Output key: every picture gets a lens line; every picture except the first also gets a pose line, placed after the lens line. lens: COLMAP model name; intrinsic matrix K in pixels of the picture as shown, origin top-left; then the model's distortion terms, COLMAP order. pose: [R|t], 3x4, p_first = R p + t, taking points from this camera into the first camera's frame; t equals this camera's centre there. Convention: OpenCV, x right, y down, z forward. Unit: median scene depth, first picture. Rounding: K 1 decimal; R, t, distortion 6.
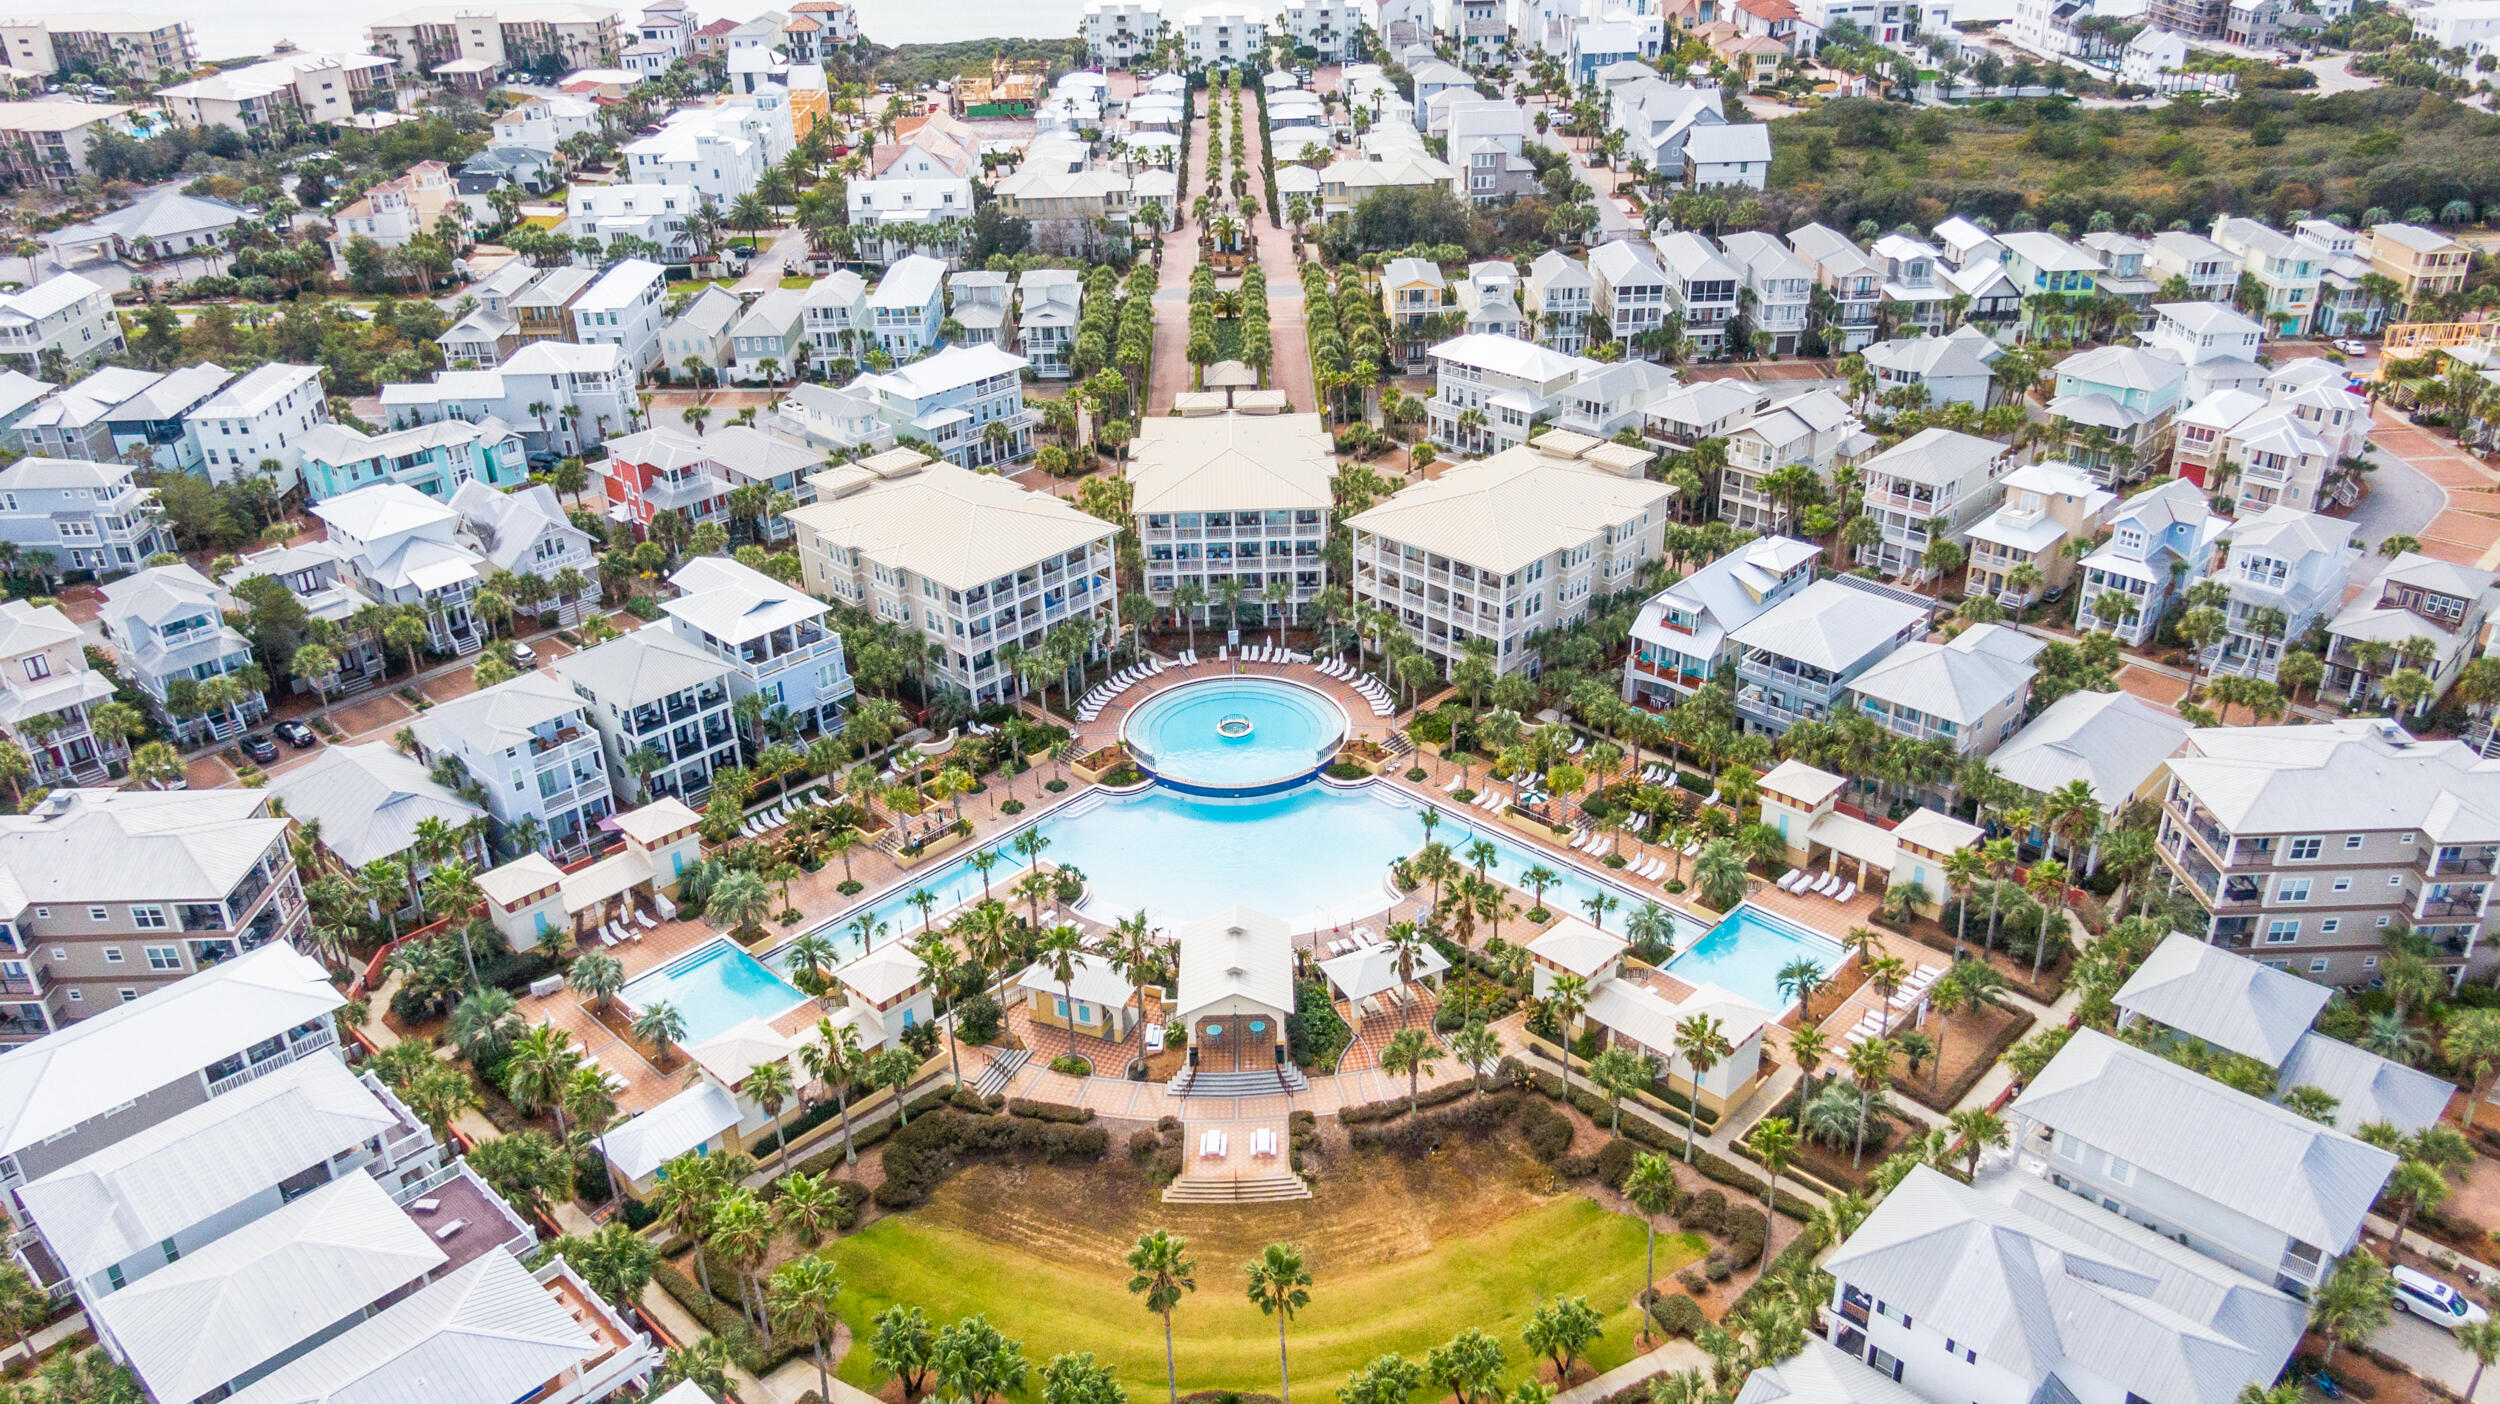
lens RADIAL K [[1780.5, 0, 1257.0], [0, 1780.5, 704.7], [0, 0, 1]] dist [0.035219, -0.050642]
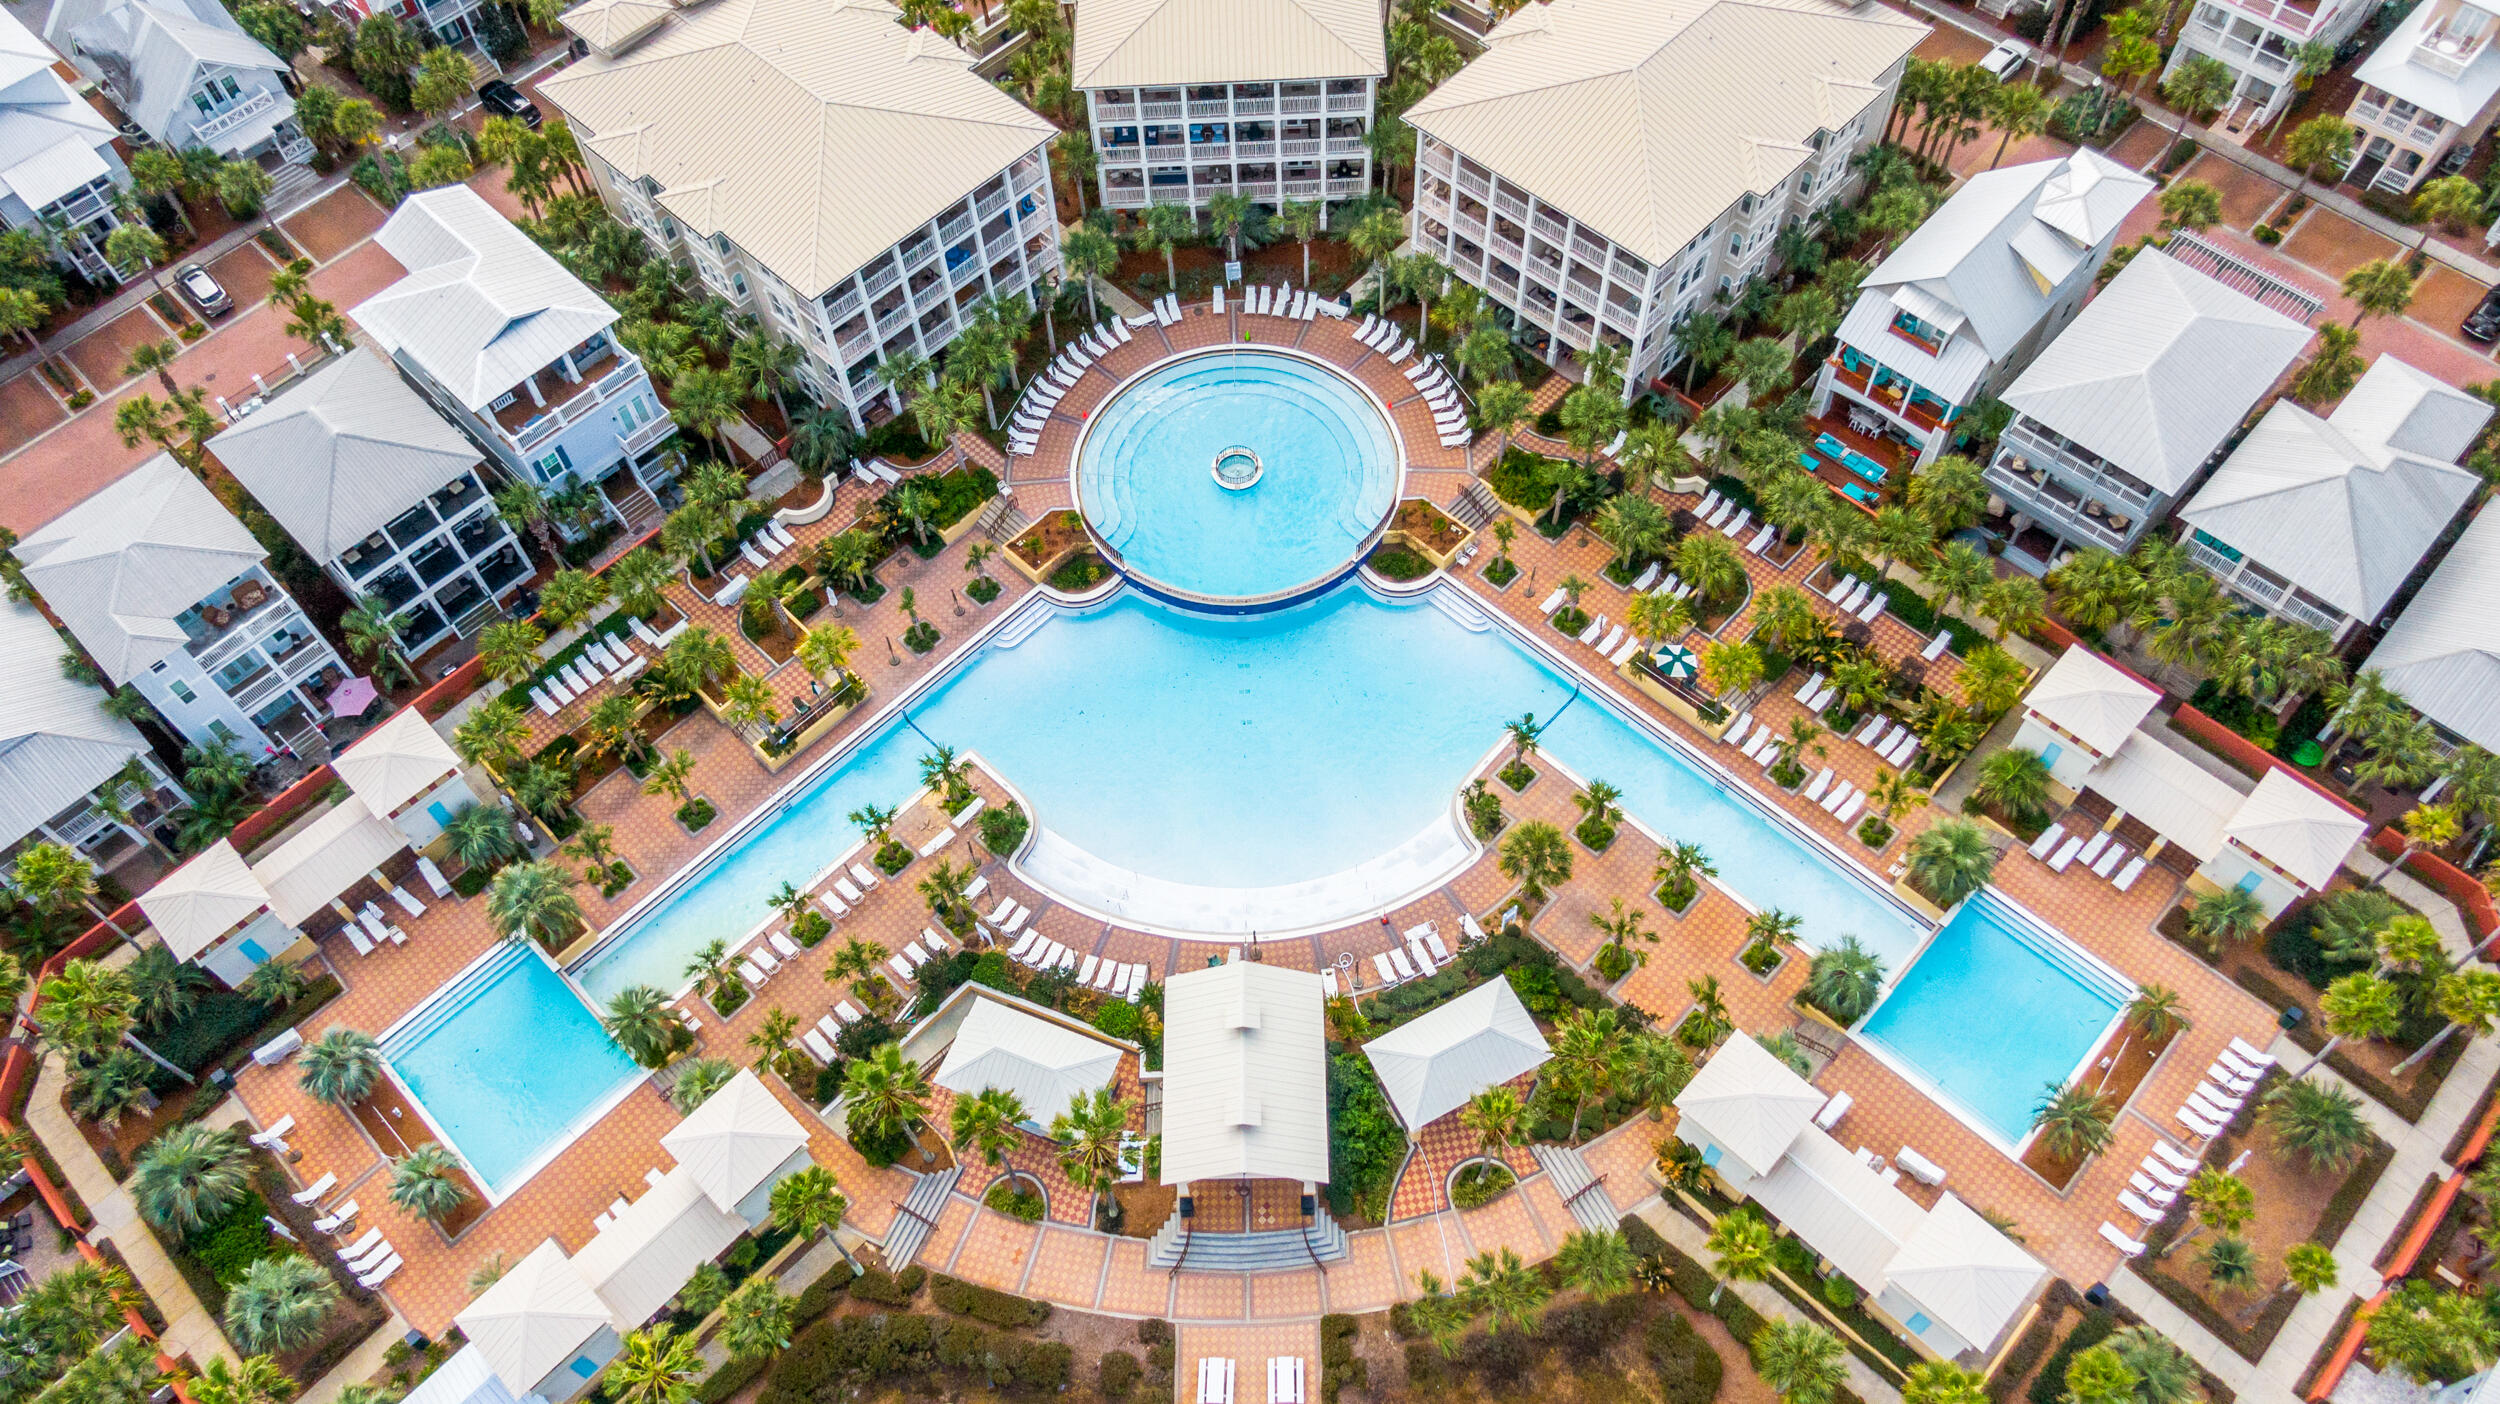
lens RADIAL K [[1780.5, 0, 1240.1], [0, 1780.5, 665.9], [0, 0, 1]] dist [0.035219, -0.050642]
pose [[0.999838, -0.007044, -0.016581, -0.000534], [0.014134, 0.877429, 0.479499, -0.260083], [0.011171, -0.479656, 0.877386, 0.372239]]
